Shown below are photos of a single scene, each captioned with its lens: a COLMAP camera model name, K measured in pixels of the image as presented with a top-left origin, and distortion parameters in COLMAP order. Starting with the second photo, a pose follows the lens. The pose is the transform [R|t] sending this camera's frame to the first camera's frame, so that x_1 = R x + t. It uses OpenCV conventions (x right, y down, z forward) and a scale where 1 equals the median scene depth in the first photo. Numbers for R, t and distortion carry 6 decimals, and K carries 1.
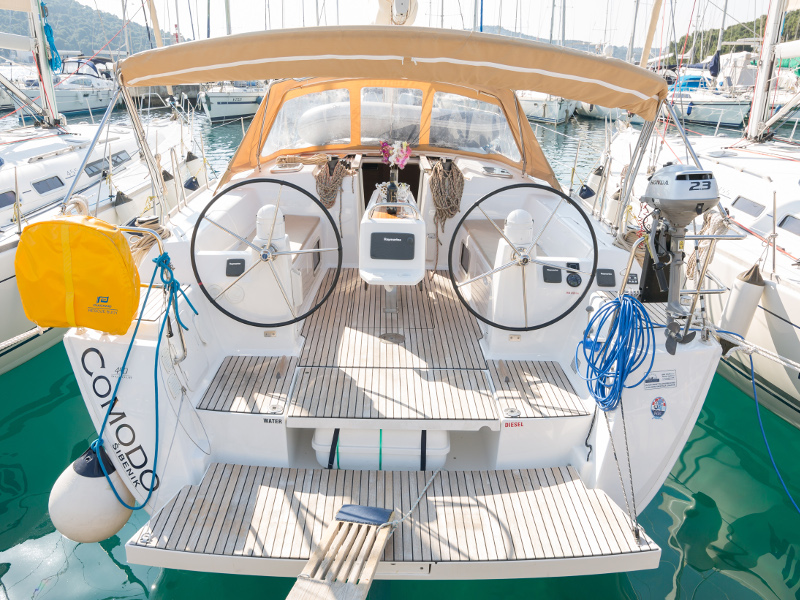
lens RADIAL K [[515.9, 0, 400.0], [0, 515.9, 300.0], [0, 0, 1]] dist [0.057653, 0.000822]
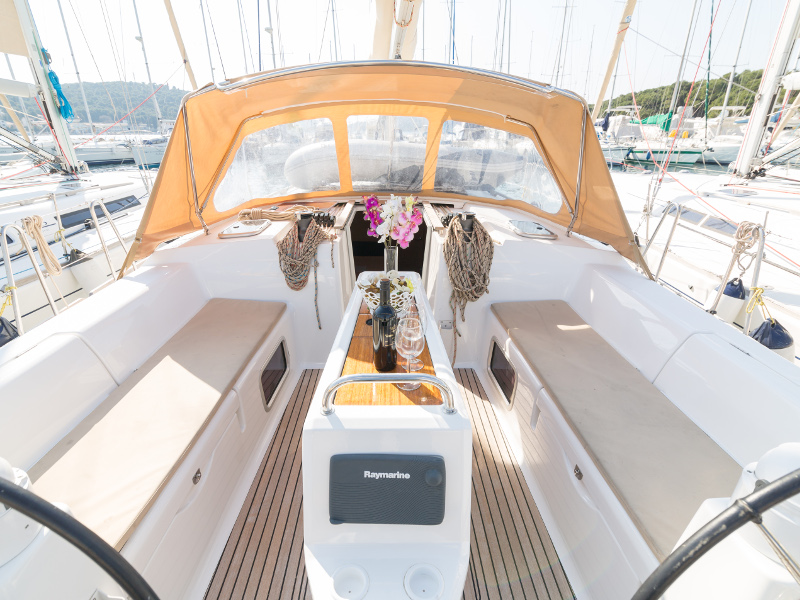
lens RADIAL K [[353.5, 0, 400.0], [0, 353.5, 300.0], [0, 0, 1]] dist [-0.000423, 0.025414]
pose [[0.999893, -0.014603, -0.000154, -0.001556], [0.014598, 0.999139, 0.038824, -0.155259], [-0.000413, -0.038822, 0.999246, 0.455789]]
